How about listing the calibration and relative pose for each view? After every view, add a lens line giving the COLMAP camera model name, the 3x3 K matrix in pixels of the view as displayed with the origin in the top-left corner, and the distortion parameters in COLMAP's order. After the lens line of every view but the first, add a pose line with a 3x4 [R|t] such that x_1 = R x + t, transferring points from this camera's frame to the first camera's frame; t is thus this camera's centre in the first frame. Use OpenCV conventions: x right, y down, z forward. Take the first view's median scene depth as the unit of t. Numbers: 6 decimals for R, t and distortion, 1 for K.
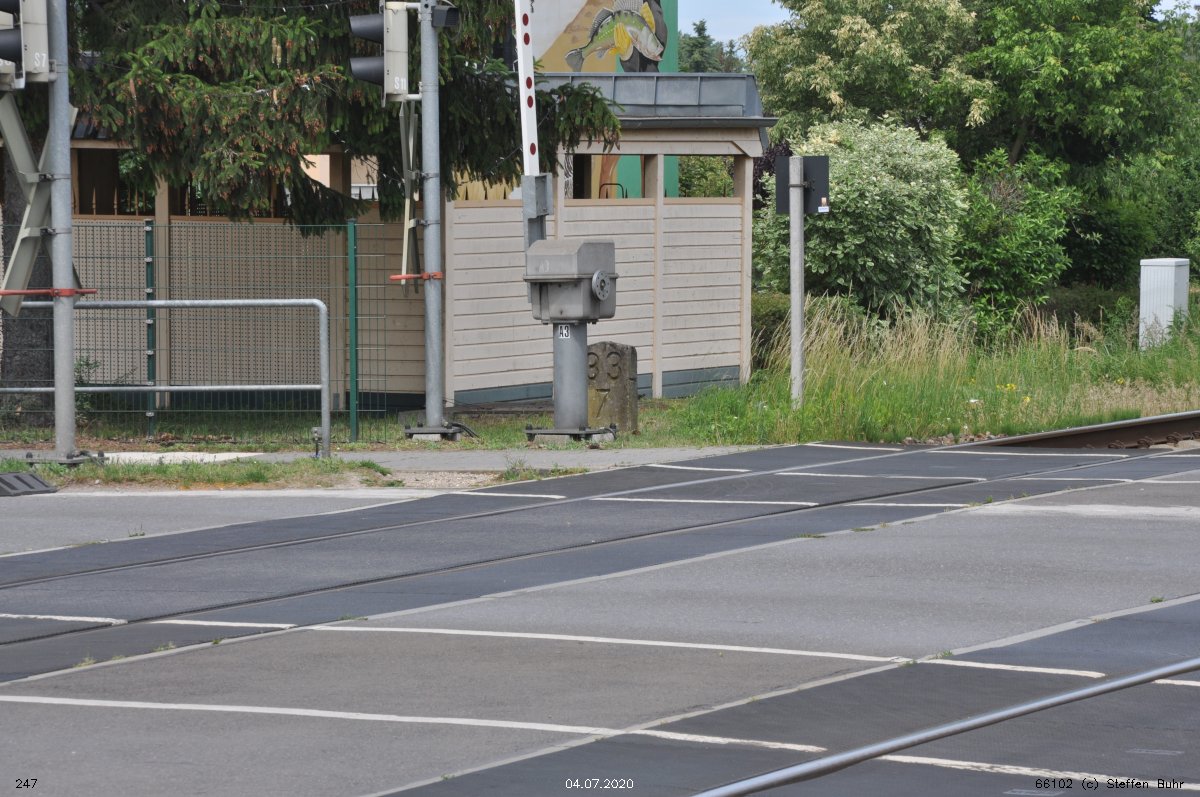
lens RADIAL K [[5449.9, 0, 600.0], [0, 5449.9, 398.5], [0, 0, 1]] dist [1.509876, 2.972441]
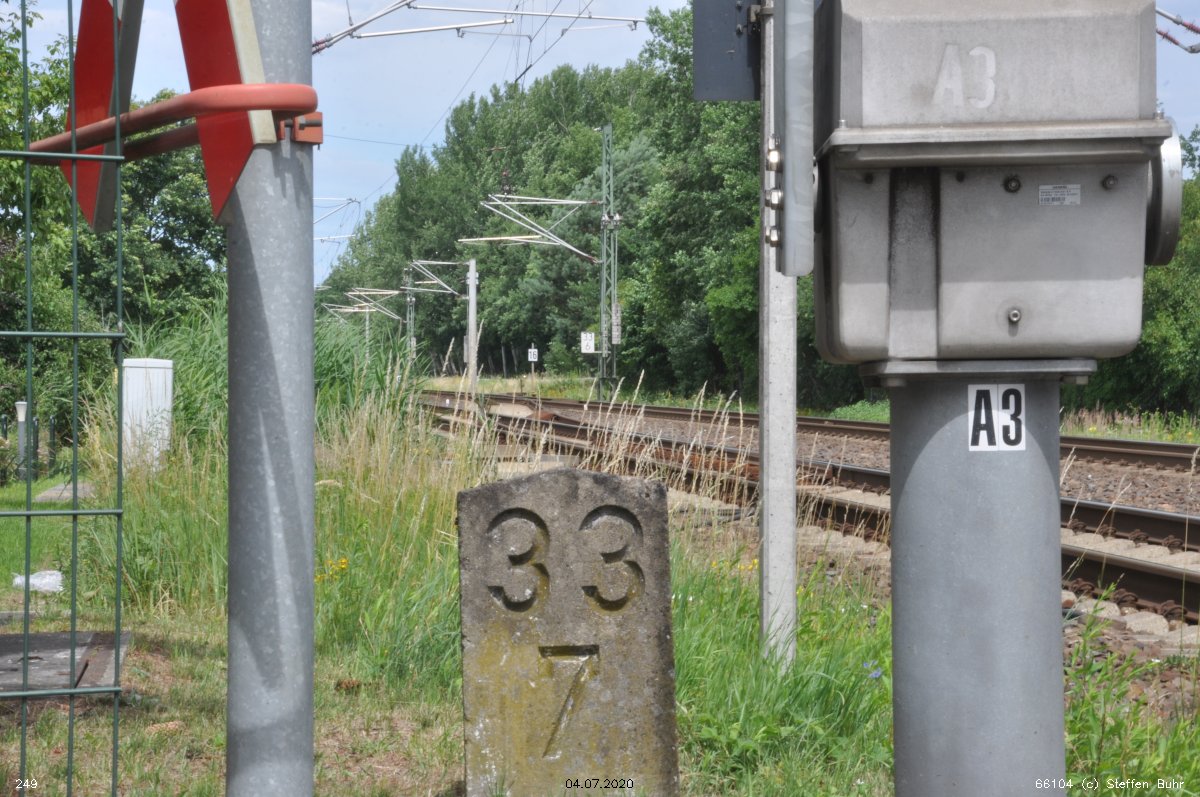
lens RADIAL K [[3176.5, 0, 600.0], [0, 3176.5, 398.5], [0, 0, 1]] dist [0.708868, 0.198733]
pose [[0.878040, 0.002824, 0.478579, -0.074830], [0.013031, 0.999471, -0.029804, -0.009423], [-0.478410, 0.032406, 0.877539, 0.883292]]
